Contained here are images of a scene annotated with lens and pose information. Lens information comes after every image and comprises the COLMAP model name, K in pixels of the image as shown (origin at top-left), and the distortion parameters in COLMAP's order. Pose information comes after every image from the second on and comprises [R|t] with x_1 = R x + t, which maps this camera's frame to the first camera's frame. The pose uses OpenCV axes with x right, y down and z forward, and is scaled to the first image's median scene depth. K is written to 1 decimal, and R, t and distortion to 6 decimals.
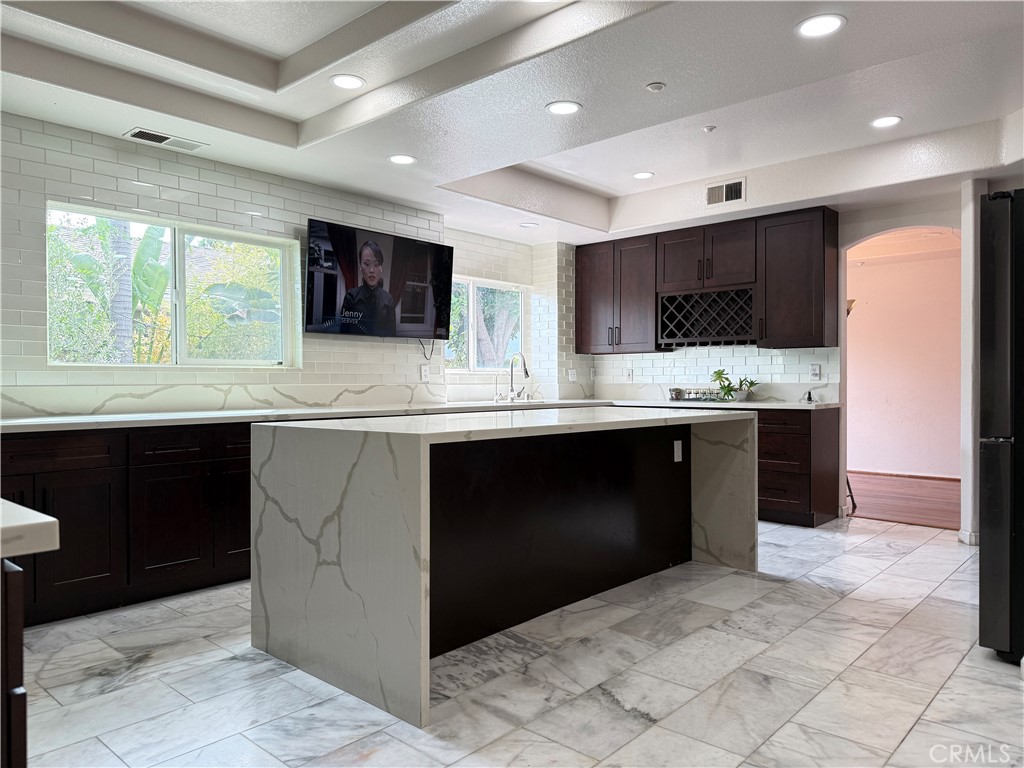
lens RADIAL K [[720.7, 0, 517.2], [0, 720.7, 385.4], [0, 0, 1]] dist [0.066522, -0.013008]
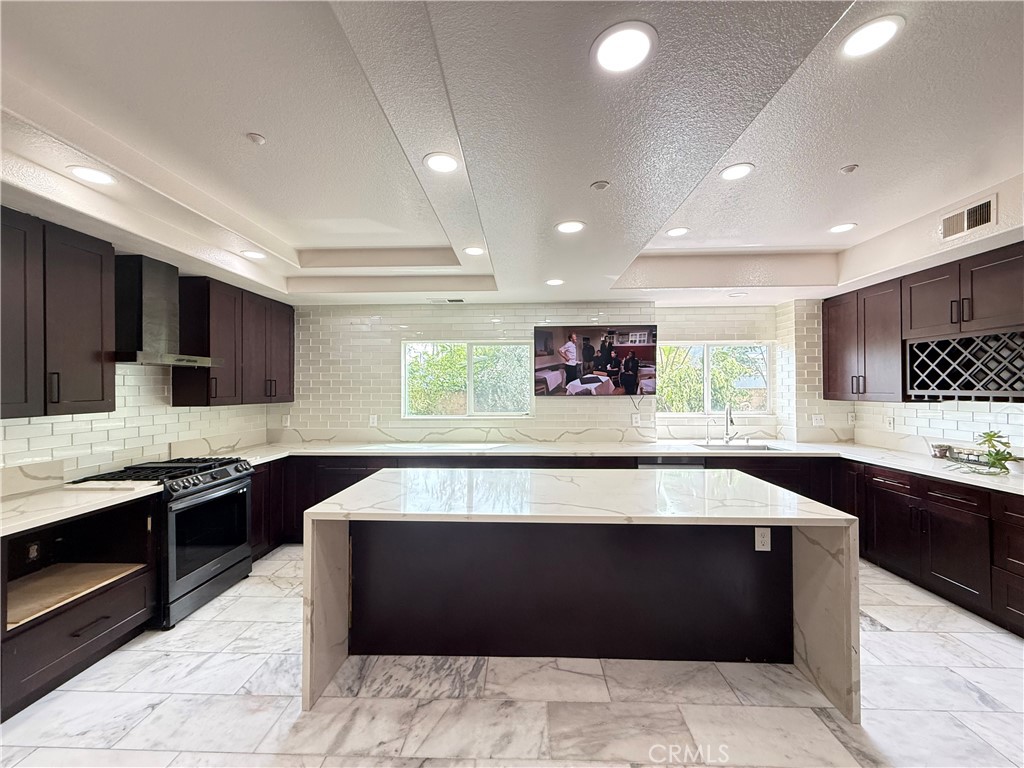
lens RADIAL K [[408.9, 0, 511.2], [0, 408.9, 384.5], [0, 0, 1]] dist [0.005583, -0.000984]
pose [[0.637184, -0.007927, -0.770671, 0.315200], [0.000819, 0.999954, -0.009608, -0.075367], [0.770711, 0.005491, 0.637161, 0.313639]]
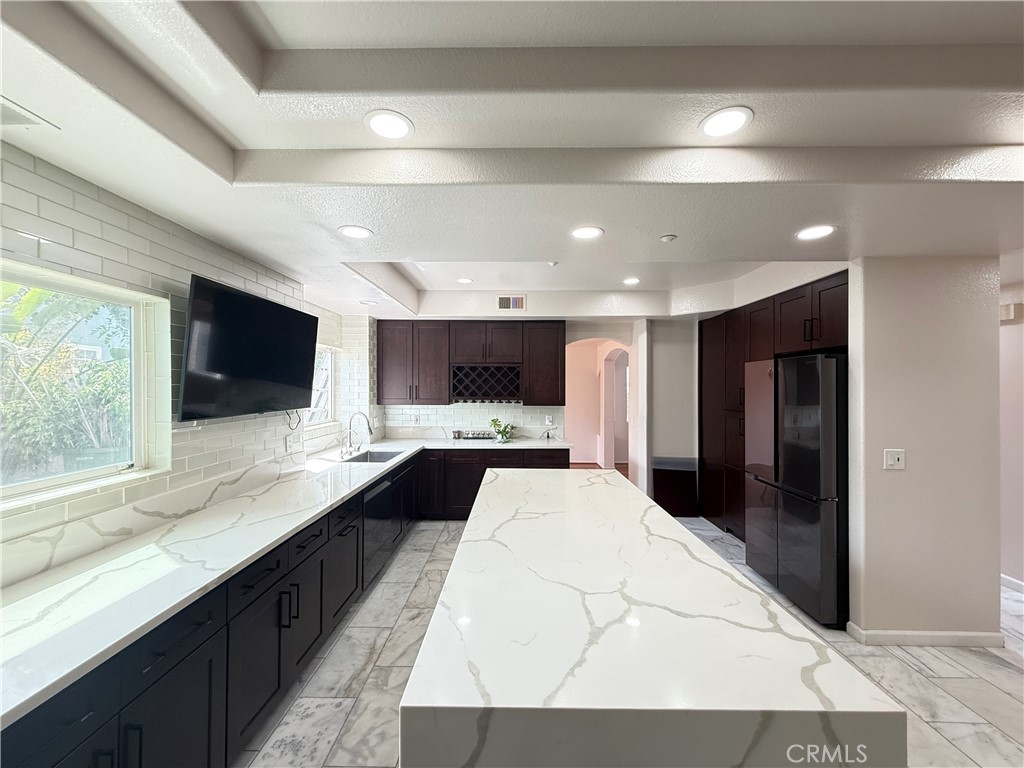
lens RADIAL K [[408.9, 0, 514.5], [0, 408.9, 390.5], [0, 0, 1]] dist [0.005583, -0.000984]
pose [[0.753790, -0.001791, 0.657113, -0.257466], [-0.002967, 0.999977, 0.006129, -0.091787], [-0.657108, -0.006570, 0.753767, 0.373087]]
